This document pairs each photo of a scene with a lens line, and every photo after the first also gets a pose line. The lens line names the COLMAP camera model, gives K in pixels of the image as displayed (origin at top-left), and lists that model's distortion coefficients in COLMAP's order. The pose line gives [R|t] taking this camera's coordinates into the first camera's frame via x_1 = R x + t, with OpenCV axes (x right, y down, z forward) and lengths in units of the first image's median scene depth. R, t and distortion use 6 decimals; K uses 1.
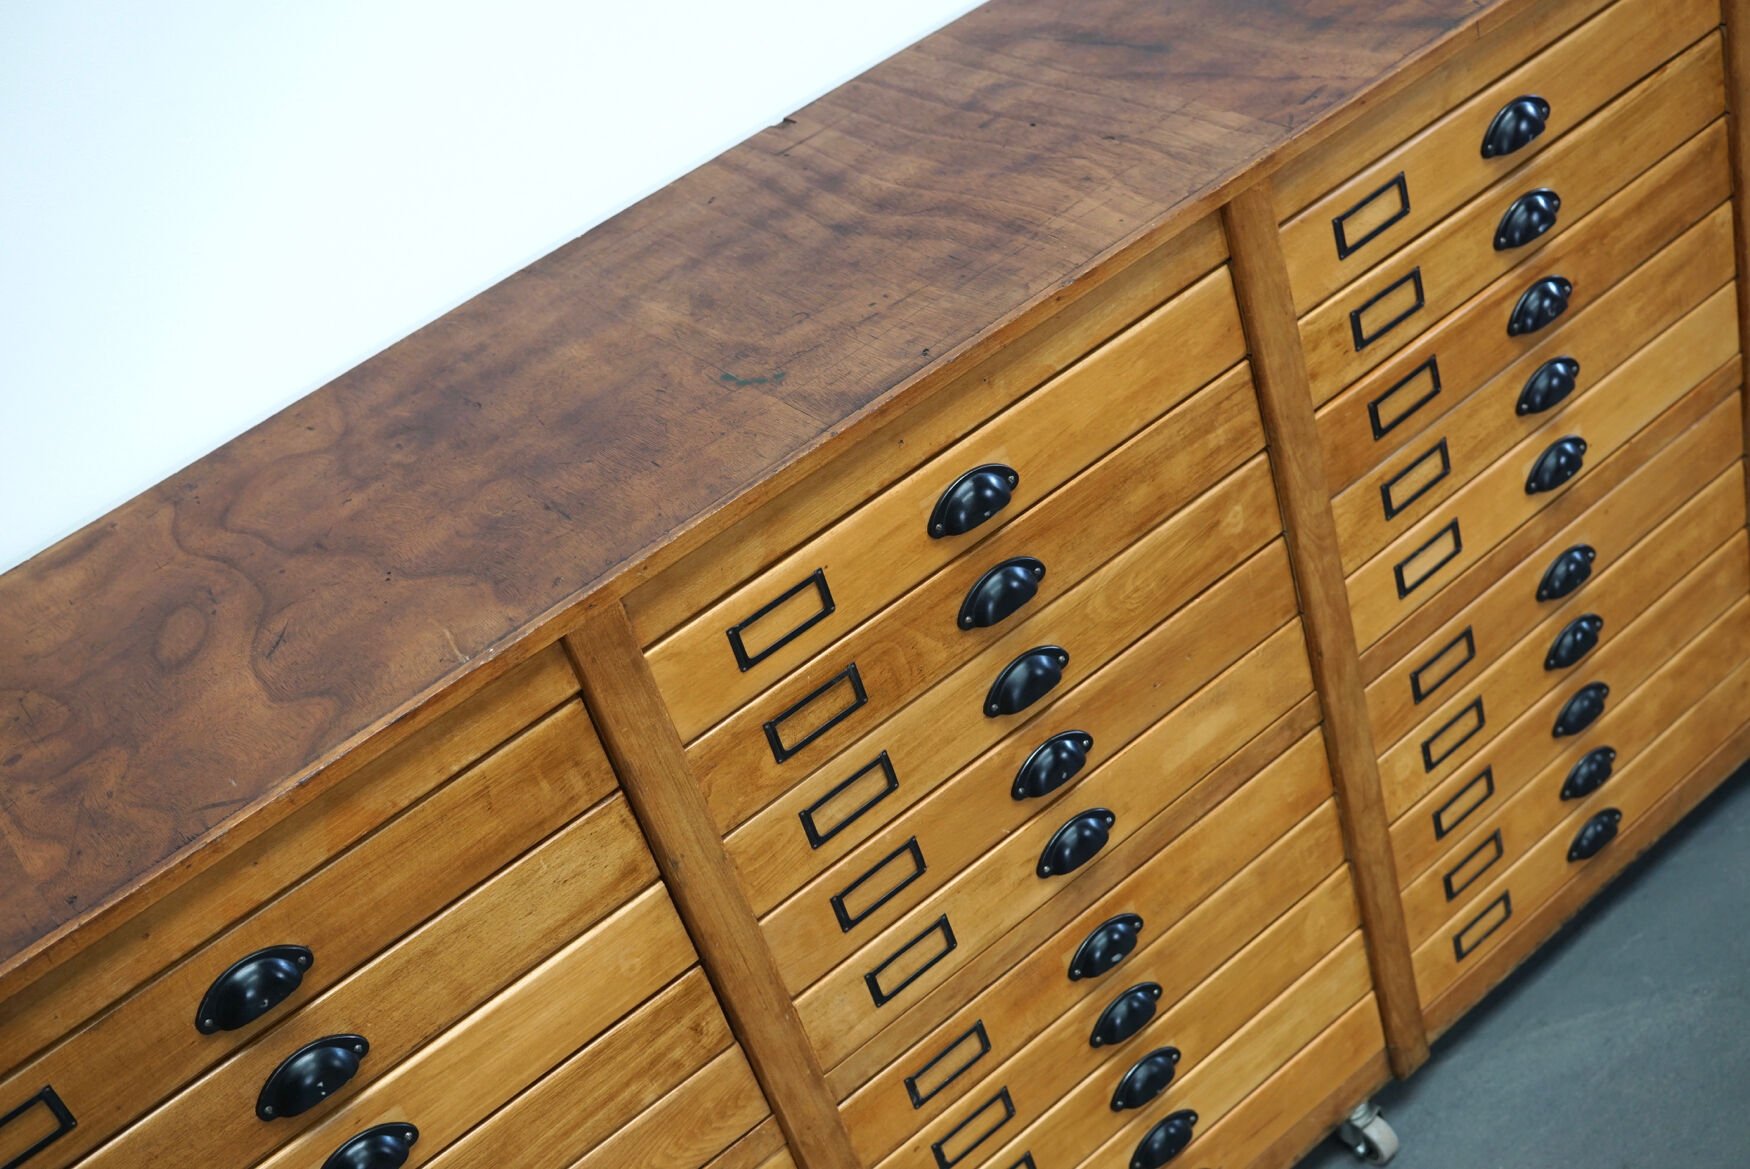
lens RADIAL K [[2249.0, 0, 875.7], [0, 2249.0, 585.8], [0, 0, 1]] dist [-0.075837, 0.000000]
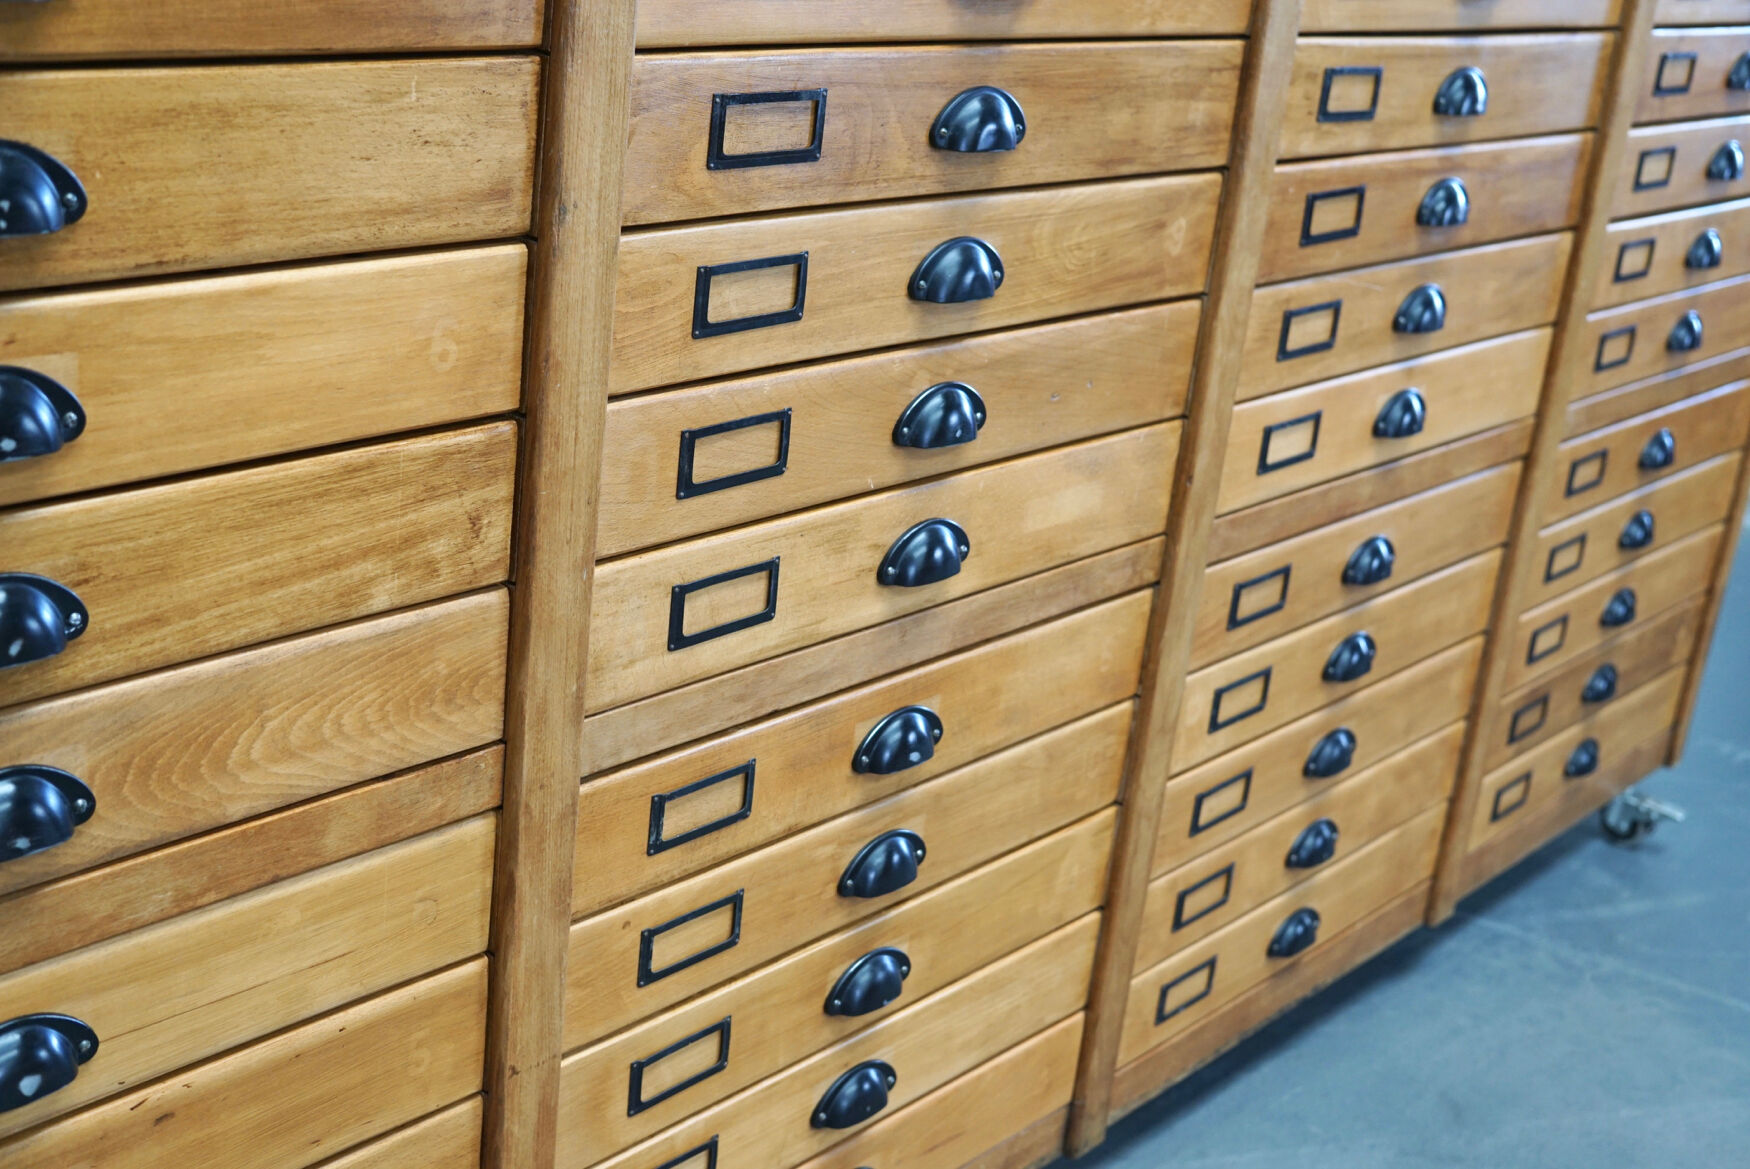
lens RADIAL K [[2249.0, 0, 880.6], [0, 2249.0, 588.7], [0, 0, 1]] dist [-0.075837, 0.000000]
pose [[0.908504, 0.277132, 0.312758, -0.165696], [-0.175382, 0.932214, -0.316573, 0.387469], [-0.379290, 0.232756, 0.895524, 0.361786]]
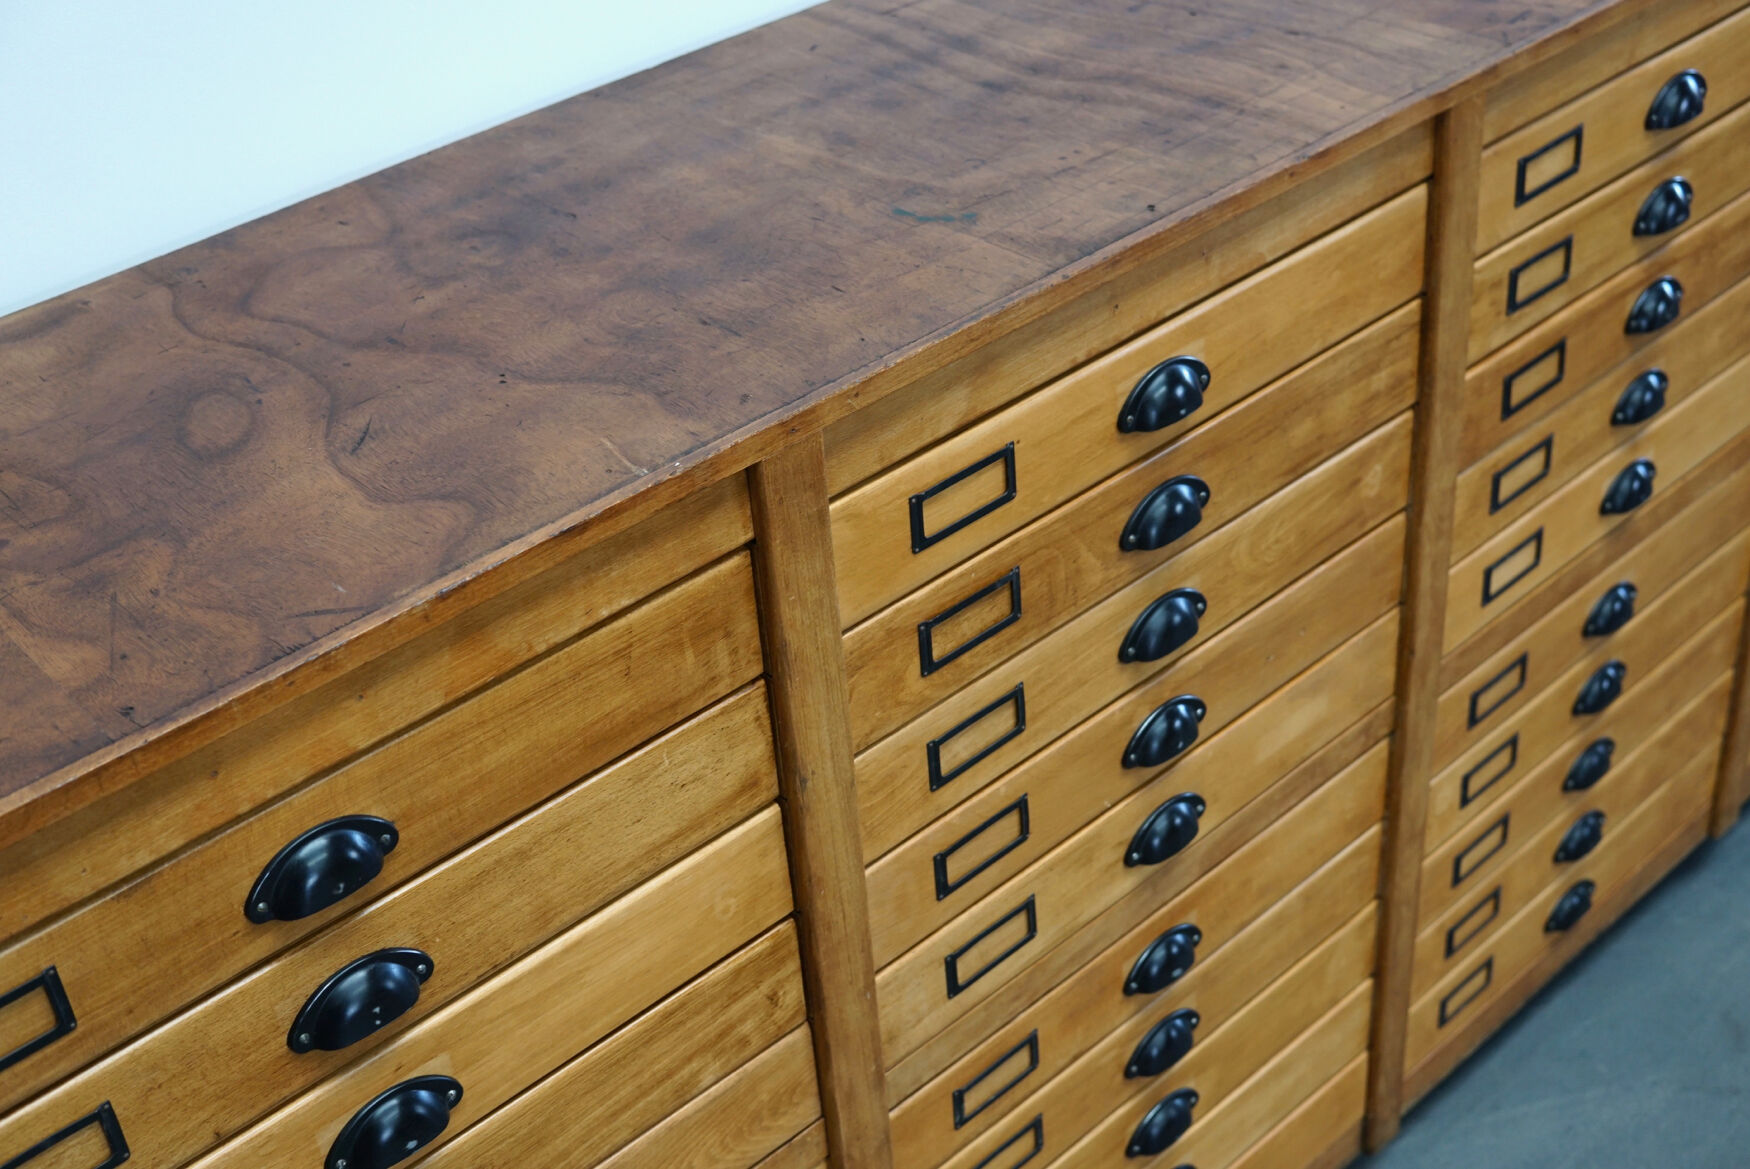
lens RADIAL K [[2249.0, 0, 873.6], [0, 2249.0, 579.8], [0, 0, 1]] dist [-0.075837, 0.000000]
pose [[0.976253, 0.110502, 0.186329, -0.205135], [-0.098102, 0.992381, -0.074536, 0.100508], [-0.193146, 0.054487, 0.979656, 0.181730]]
